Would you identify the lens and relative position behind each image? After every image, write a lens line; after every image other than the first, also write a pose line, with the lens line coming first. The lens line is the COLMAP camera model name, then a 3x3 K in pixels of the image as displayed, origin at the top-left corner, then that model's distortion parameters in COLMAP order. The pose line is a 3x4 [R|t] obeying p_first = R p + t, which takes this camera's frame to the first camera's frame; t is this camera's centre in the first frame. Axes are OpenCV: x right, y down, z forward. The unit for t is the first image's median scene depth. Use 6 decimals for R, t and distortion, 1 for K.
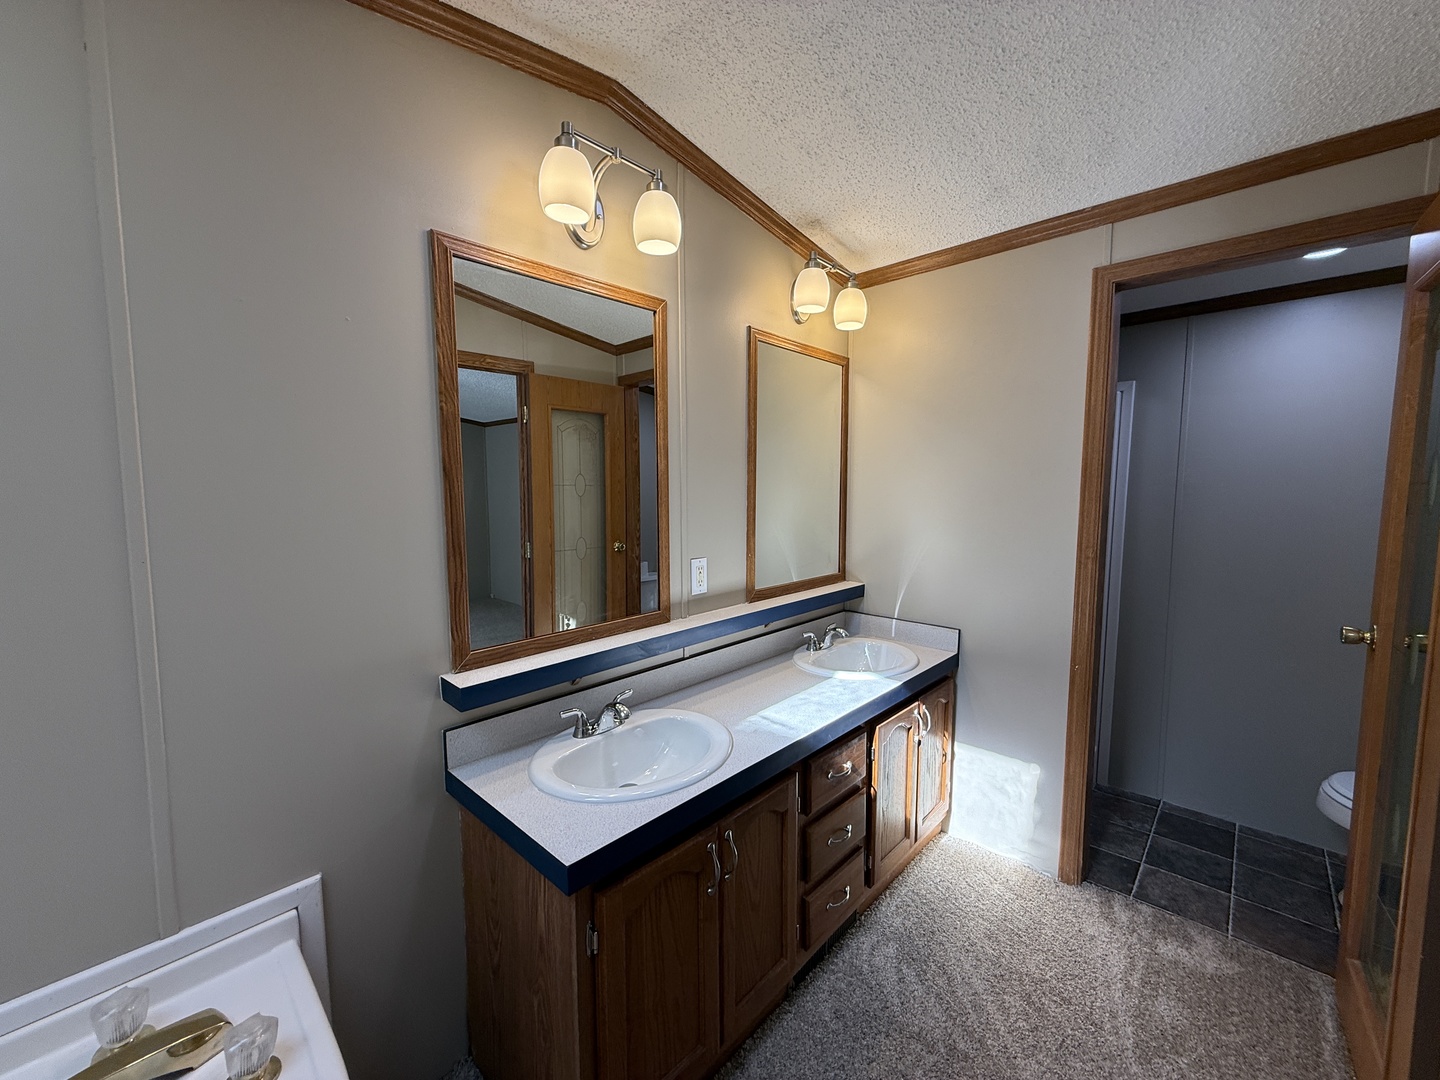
lens RADIAL K [[570.7, 0, 720.9], [0, 570.7, 535.0], [0, 0, 1]] dist [-0.001874, -0.000638]
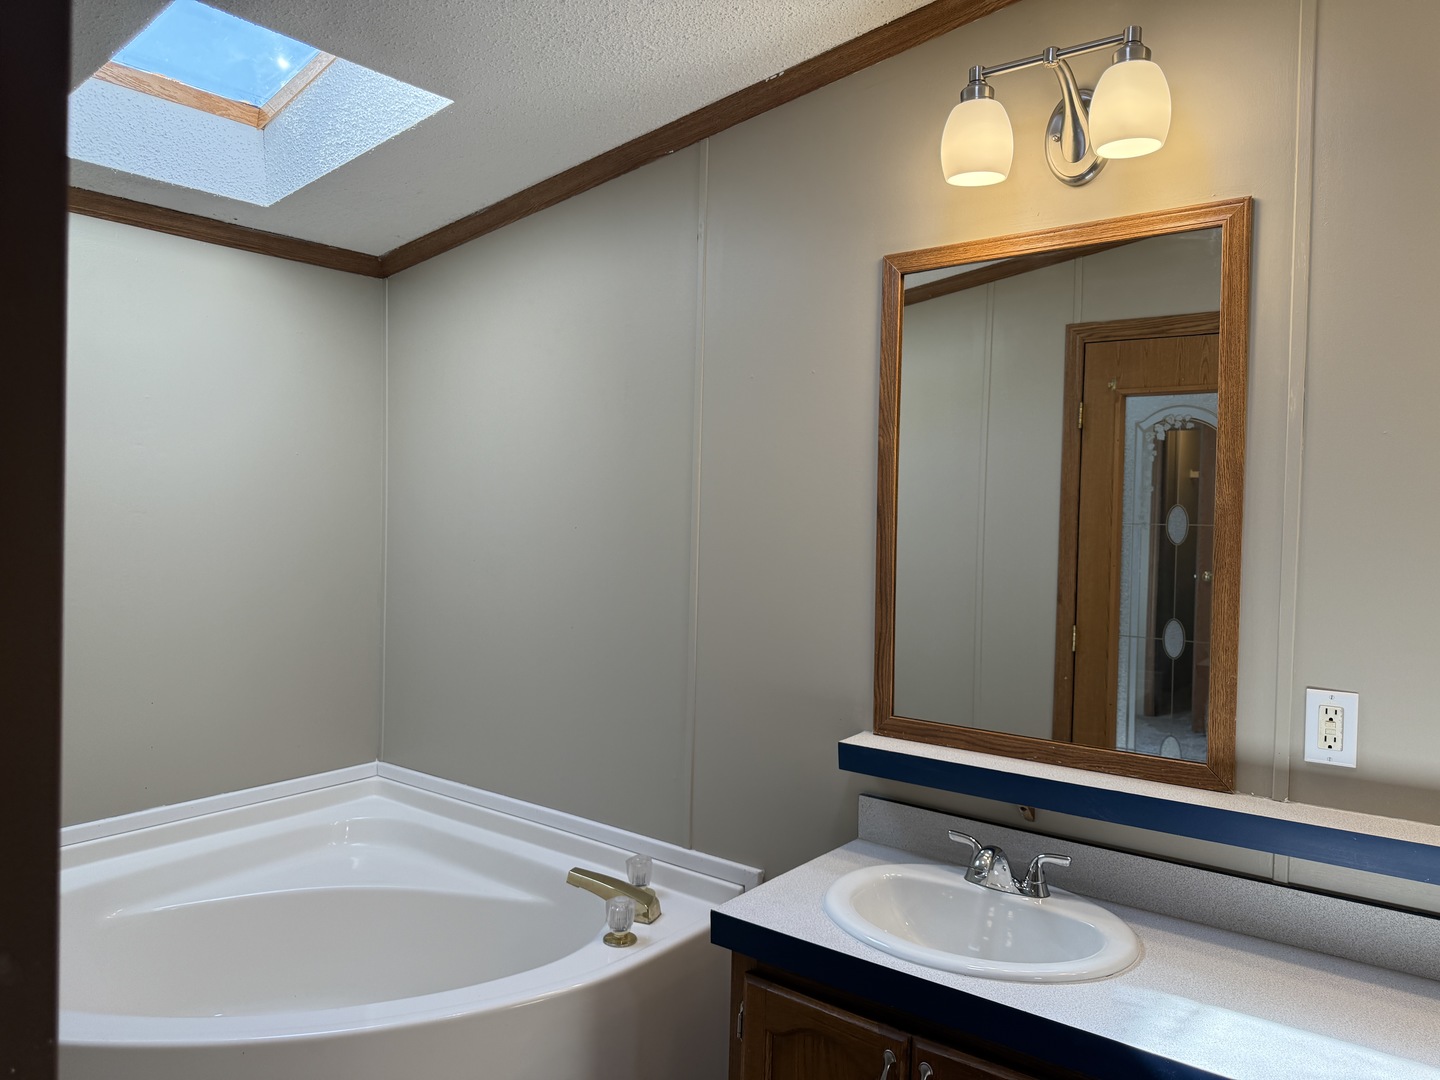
lens RADIAL K [[1015.3, 0, 717.6], [0, 1015.3, 541.4], [0, 0, 1]] dist [-0.005936, -0.000851]
pose [[0.087572, 0.028621, -0.995747, 0.826638], [-0.105477, 0.994234, 0.019302, -0.048548], [0.990558, 0.103338, 0.090086, 0.443883]]
